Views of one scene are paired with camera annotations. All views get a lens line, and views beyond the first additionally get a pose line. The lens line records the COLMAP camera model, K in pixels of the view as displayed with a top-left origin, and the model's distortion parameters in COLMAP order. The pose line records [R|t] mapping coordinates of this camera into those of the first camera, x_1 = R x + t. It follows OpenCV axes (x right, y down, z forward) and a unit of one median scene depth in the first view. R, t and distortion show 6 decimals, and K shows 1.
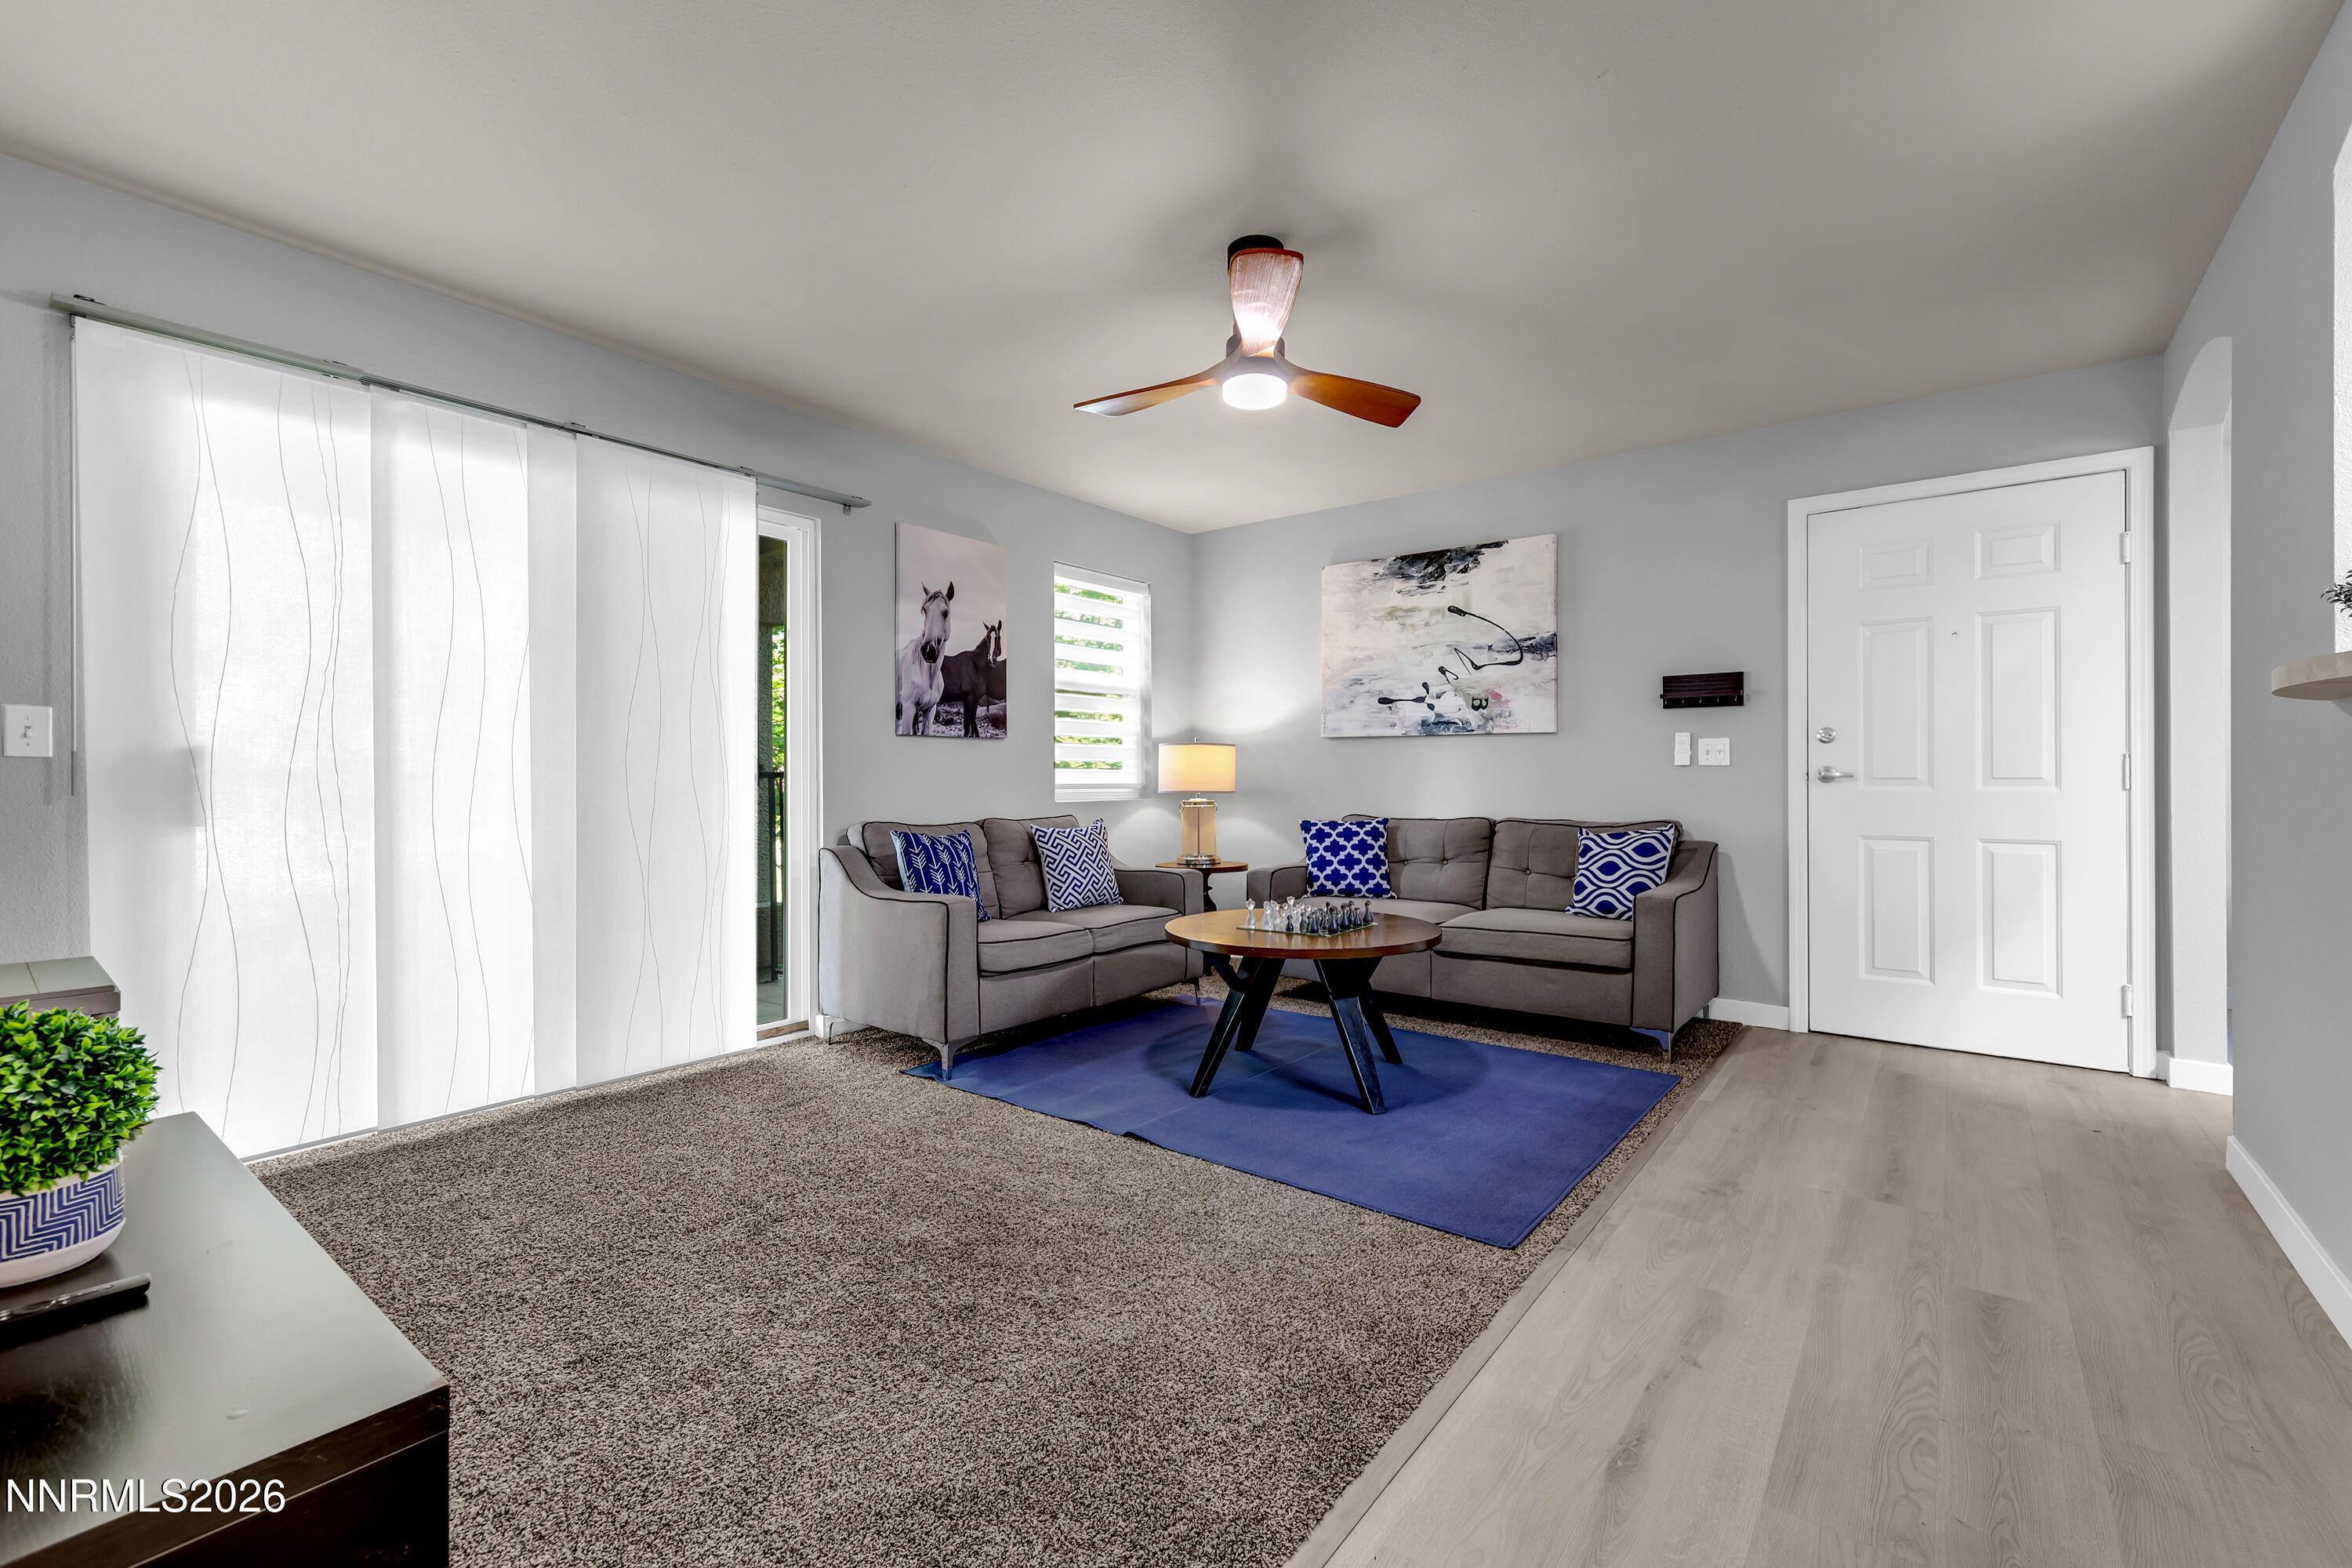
lens RADIAL K [[999.3, 0, 1186.5], [0, 999.3, 779.4], [0, 0, 1]] dist [-0.000944, -0.000145]
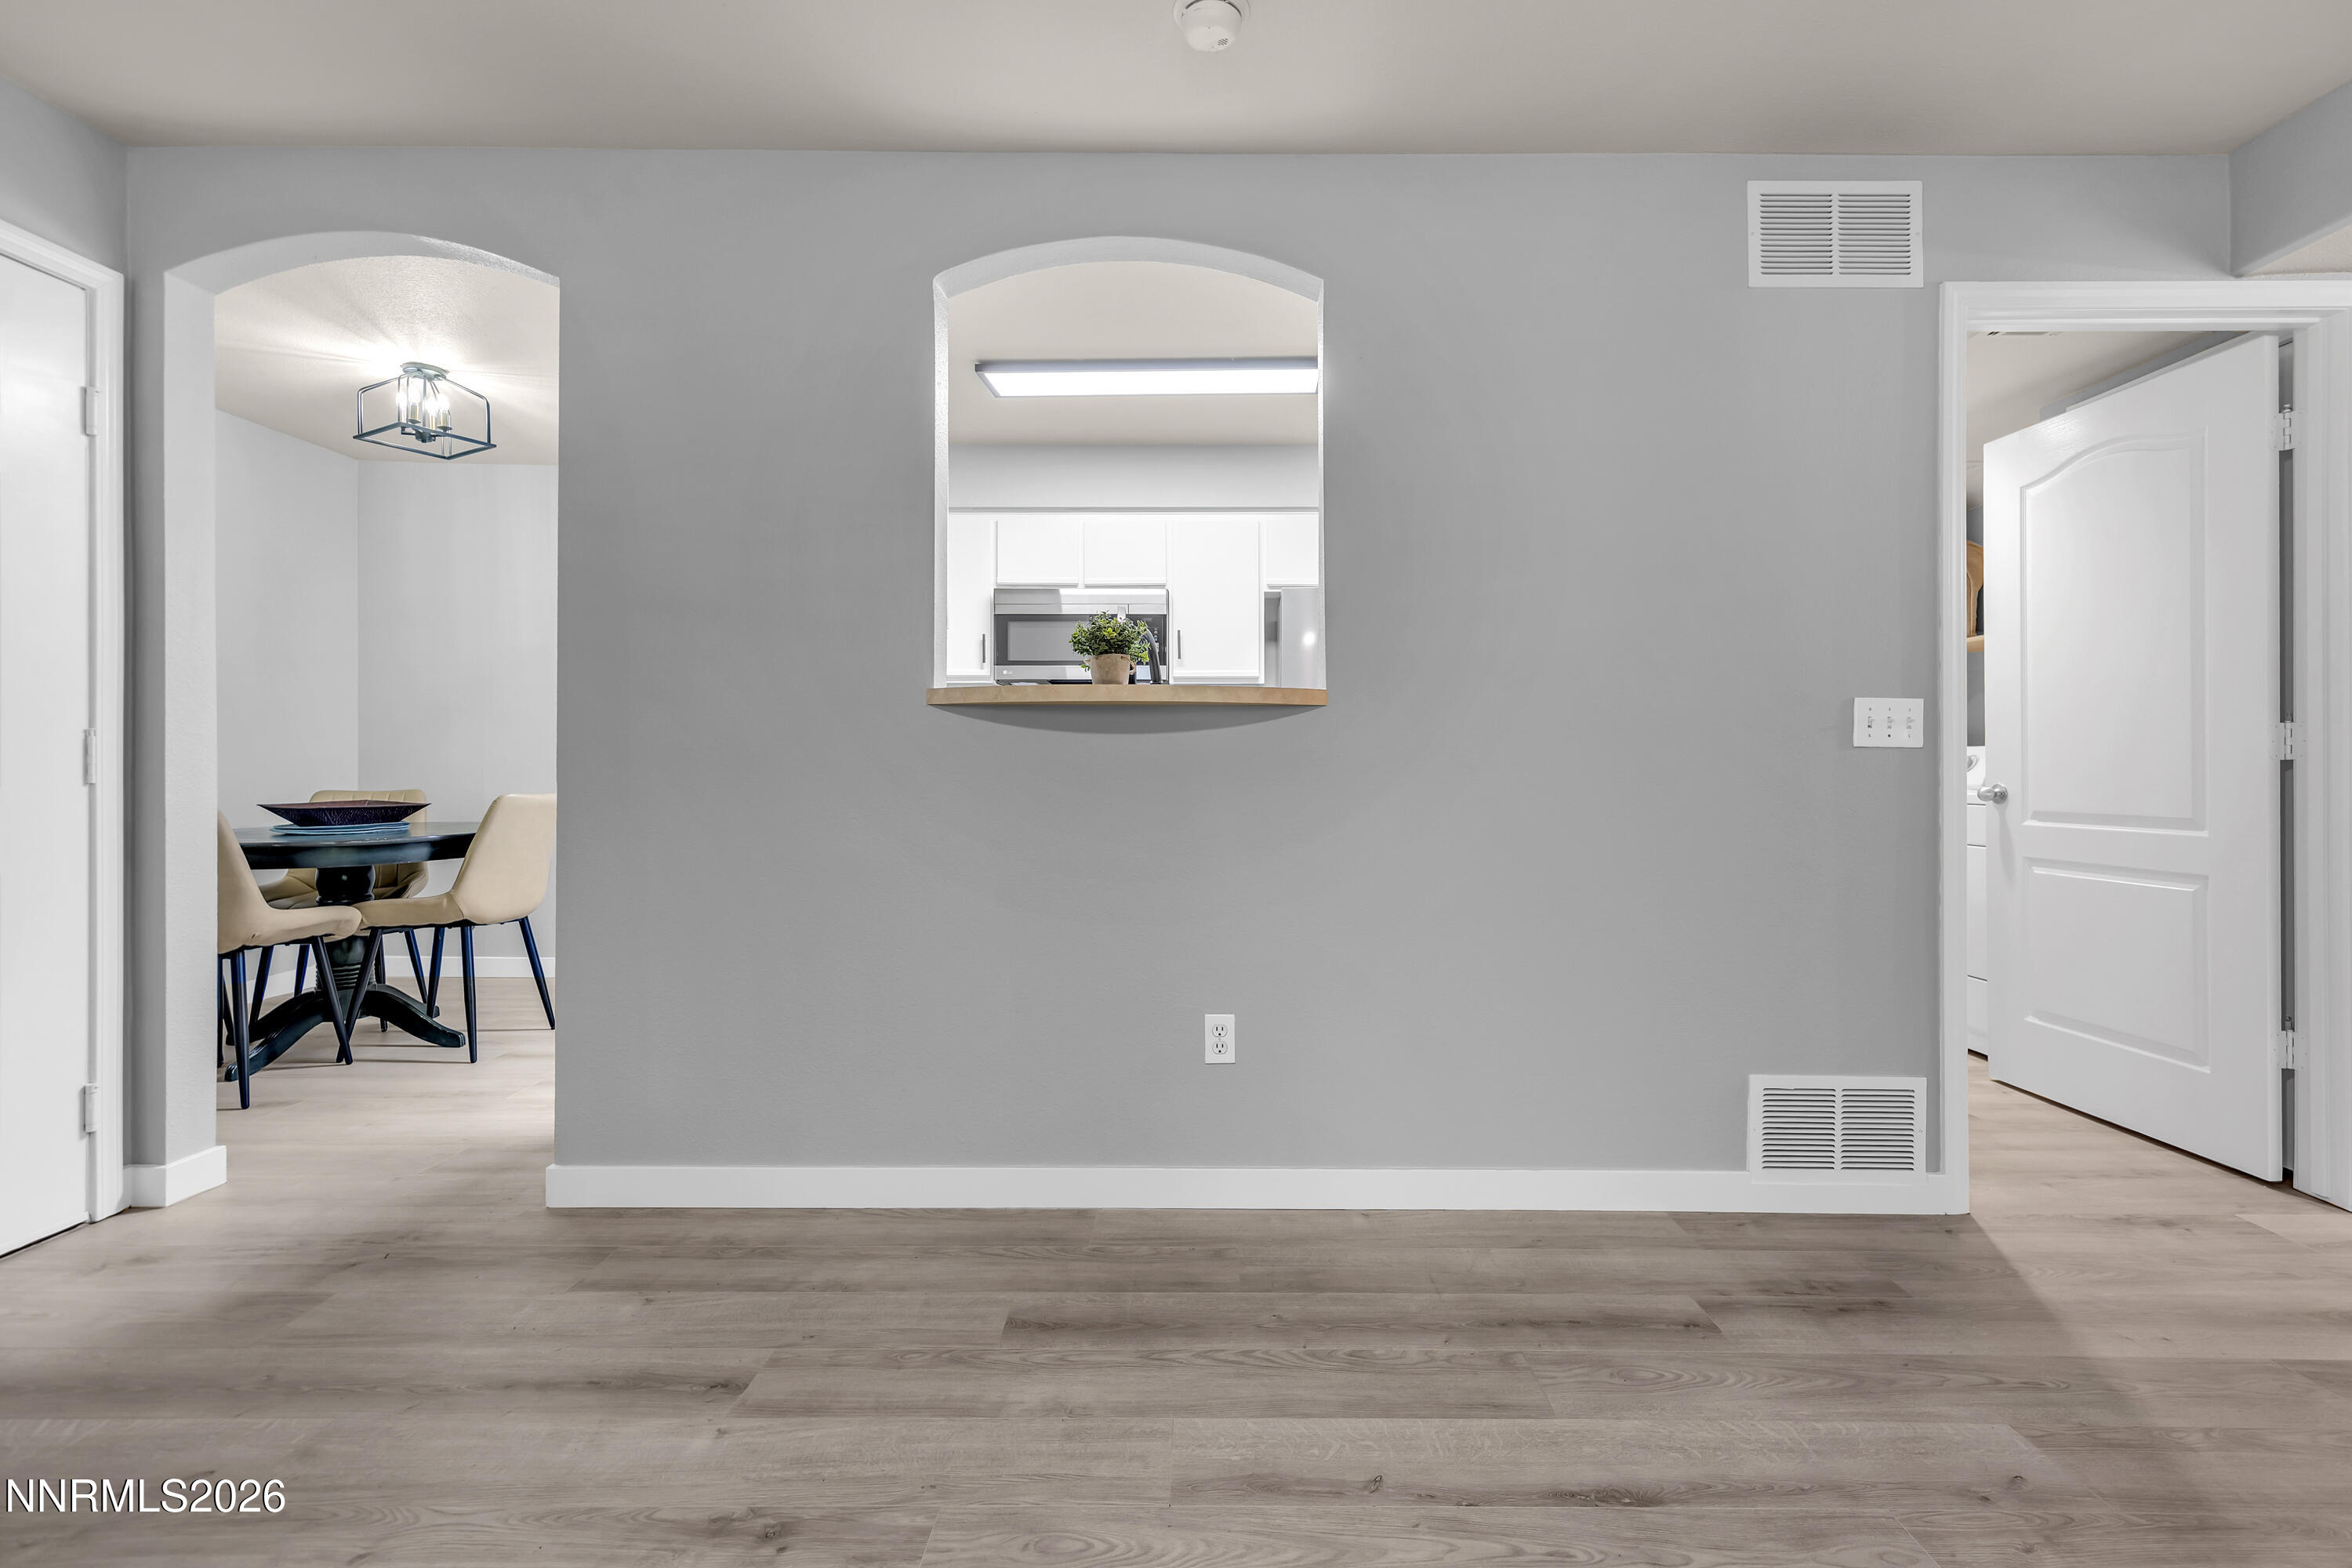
lens RADIAL K [[1040.2, 0, 1217.2], [0, 1040.2, 747.6], [0, 0, 1]] dist [0.003039, 0.000690]
pose [[-0.611314, 0.010102, 0.791324, -0.083725], [-0.001600, 0.999901, -0.014001, -0.009455], [-0.791387, -0.009825, -0.611237, 1.363712]]
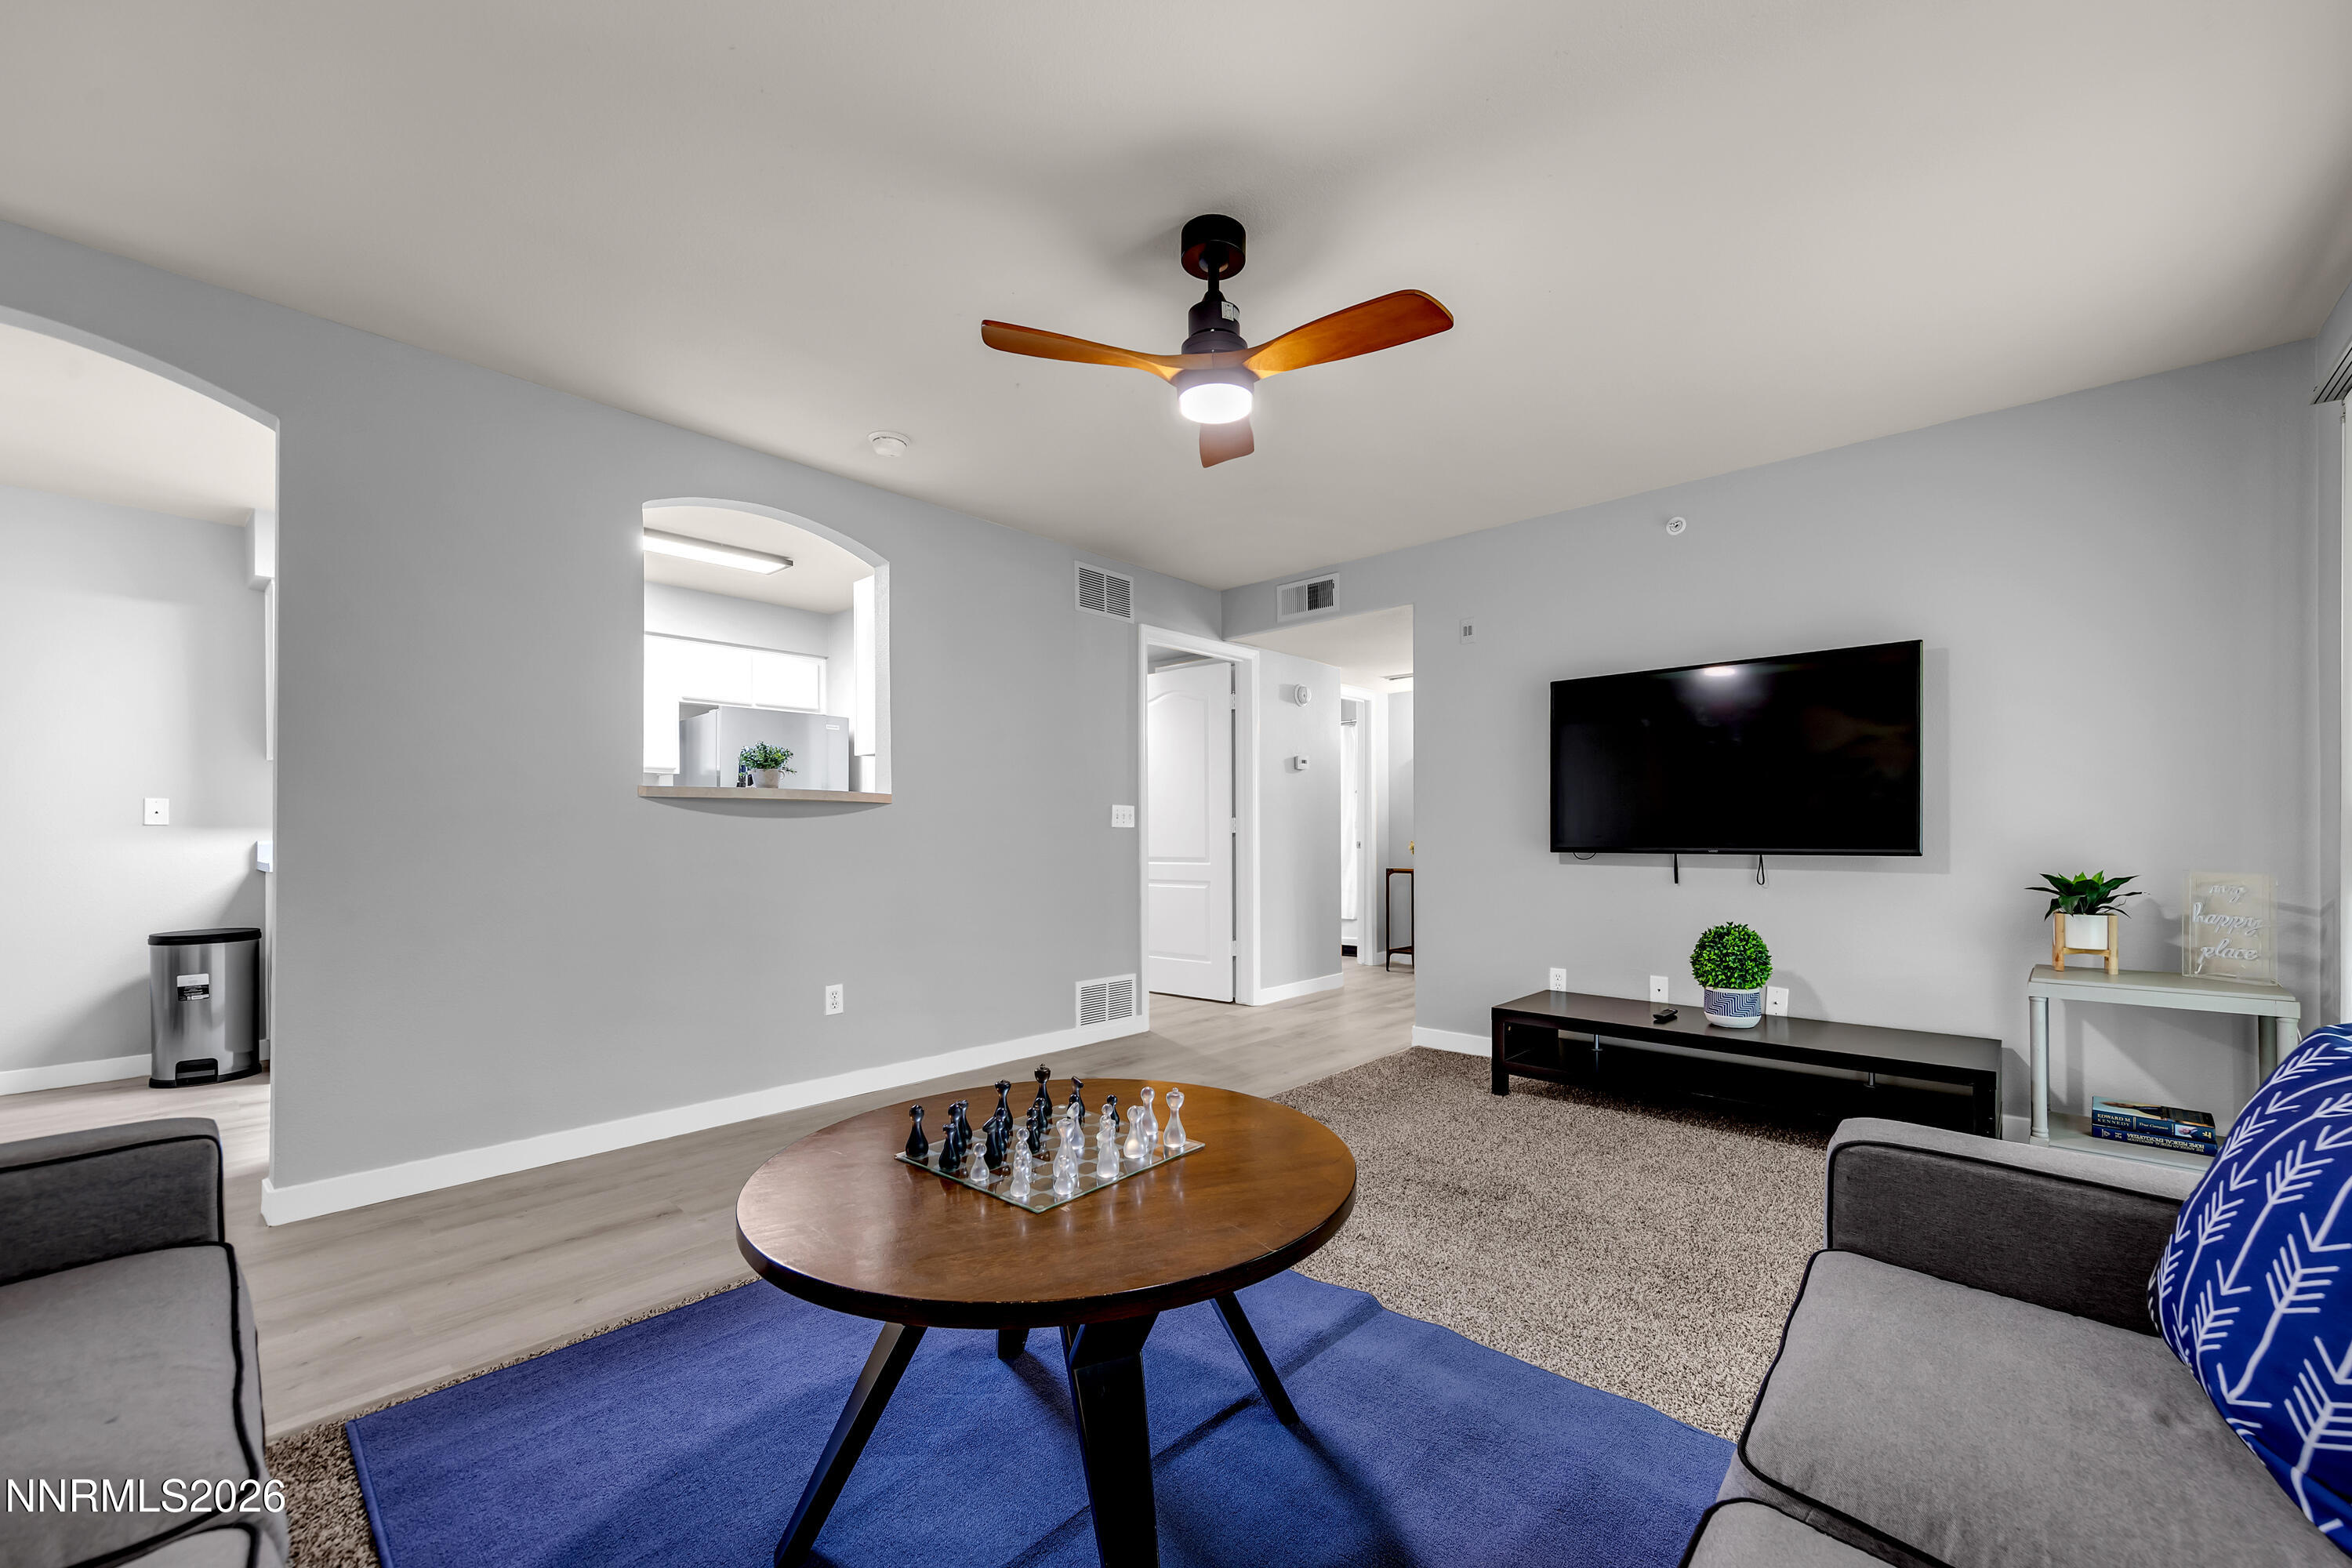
lens RADIAL K [[906.1, 0, 1184.3], [0, 906.1, 798.6], [0, 0, 1]] dist [0.002820, 0.000301]
pose [[-0.995778, 0.006871, 0.091535, 0.022154], [0.003281, 0.999222, -0.039313, -0.009979], [-0.091734, -0.038847, -0.995026, 2.307943]]
